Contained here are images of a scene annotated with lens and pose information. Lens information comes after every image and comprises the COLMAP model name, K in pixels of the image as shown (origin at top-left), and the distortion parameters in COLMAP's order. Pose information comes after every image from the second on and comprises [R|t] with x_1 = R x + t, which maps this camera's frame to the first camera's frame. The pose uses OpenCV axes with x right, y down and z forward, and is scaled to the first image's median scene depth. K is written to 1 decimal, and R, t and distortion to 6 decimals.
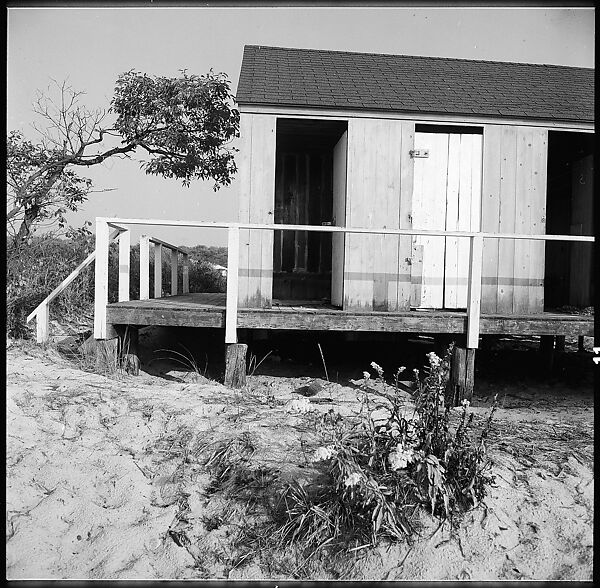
lens RADIAL K [[597.5, 0, 299.9], [0, 597.5, 294.3], [0, 0, 1]] dist [-0.024405, 0.003758]
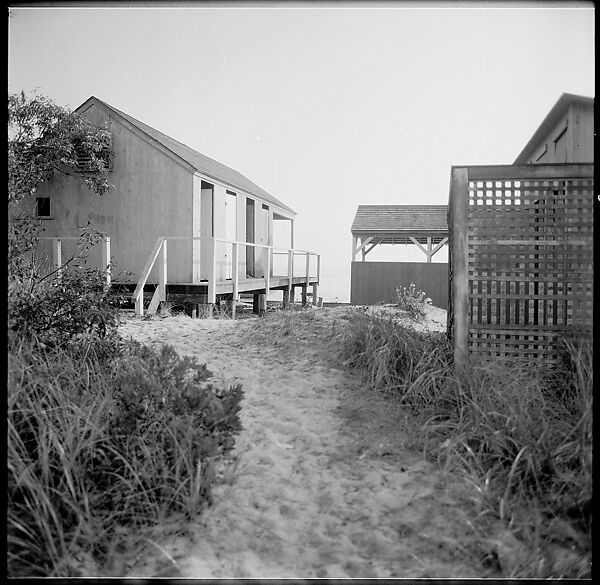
lens RADIAL K [[589.8, 0, 300.5], [0, 589.8, 293.7], [0, 0, 1]] dist [-0.016584, -0.006185]
pose [[0.294398, -0.078139, 0.952483, -1.967621], [0.021356, 0.996941, 0.075185, -0.085552], [-0.955444, -0.001793, 0.295167, 0.174958]]
